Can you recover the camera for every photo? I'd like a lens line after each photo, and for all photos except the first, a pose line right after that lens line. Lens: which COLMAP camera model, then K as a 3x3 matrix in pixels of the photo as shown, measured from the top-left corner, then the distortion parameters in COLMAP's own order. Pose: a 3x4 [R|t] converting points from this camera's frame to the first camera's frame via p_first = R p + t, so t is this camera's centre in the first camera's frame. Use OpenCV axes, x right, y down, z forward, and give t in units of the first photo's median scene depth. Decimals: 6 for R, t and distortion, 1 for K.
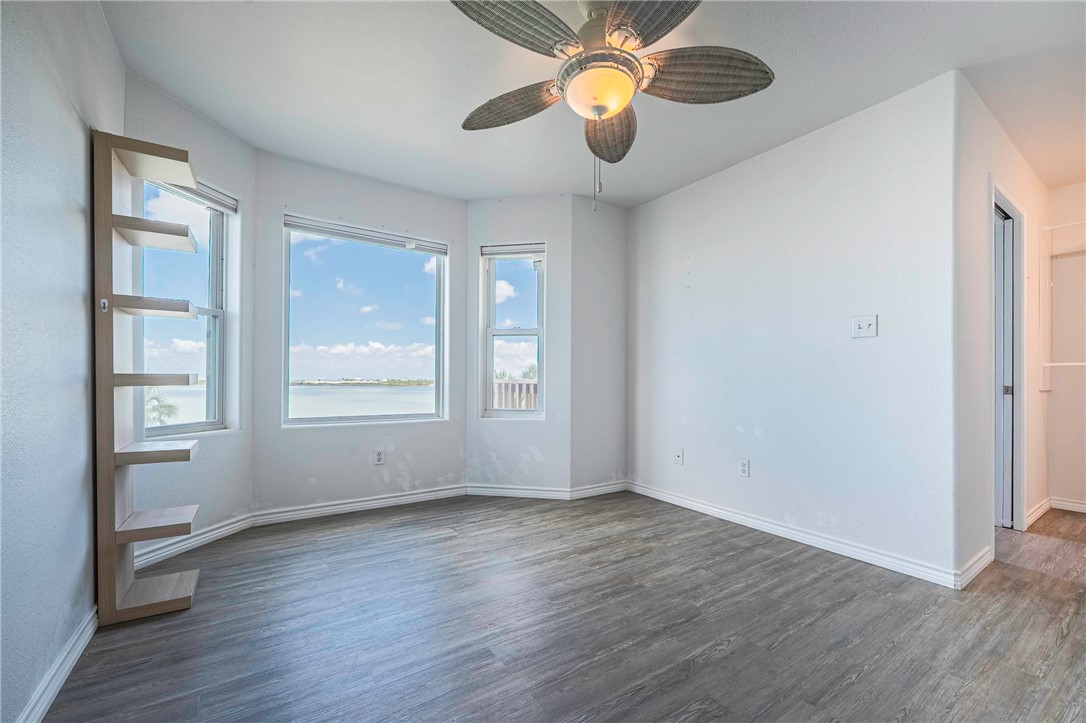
lens RADIAL K [[437.0, 0, 540.0], [0, 437.0, 371.1], [0, 0, 1]] dist [-0.000688, 0.000067]
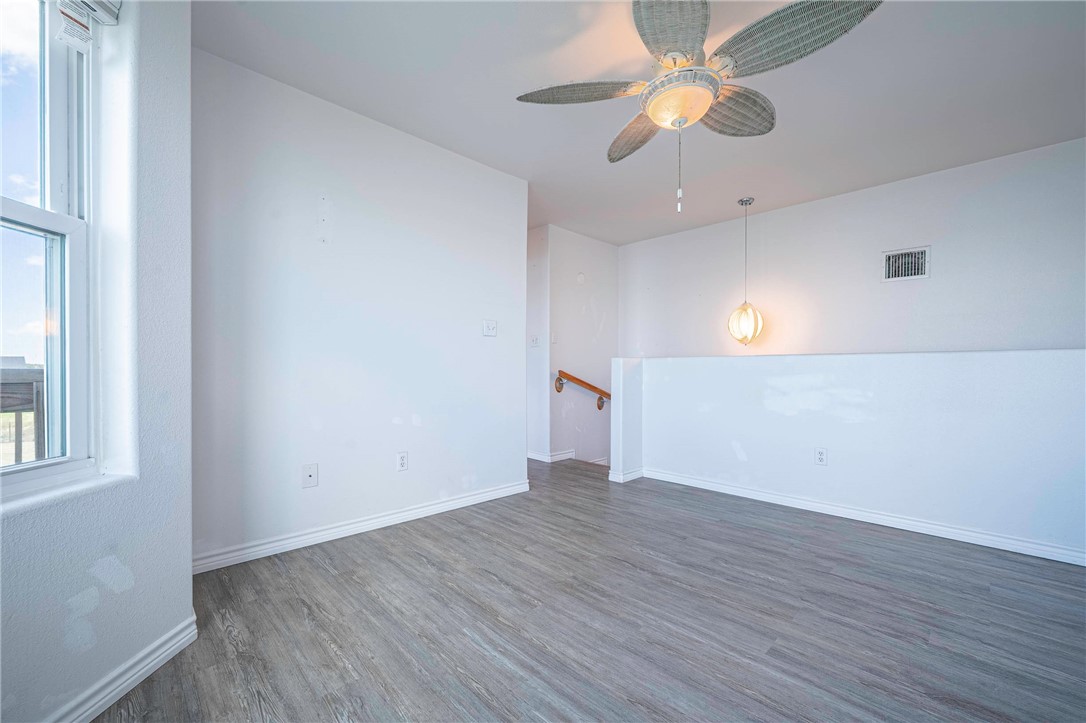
lens RADIAL K [[437.0, 0, 540.0], [0, 437.0, 371.1], [0, 0, 1]] dist [-0.000688, 0.000067]
pose [[-0.184336, -0.010203, 0.982810, -0.596050], [-0.026839, 0.999625, 0.005344, 0.017683], [-0.982497, -0.025393, -0.184541, 1.045290]]
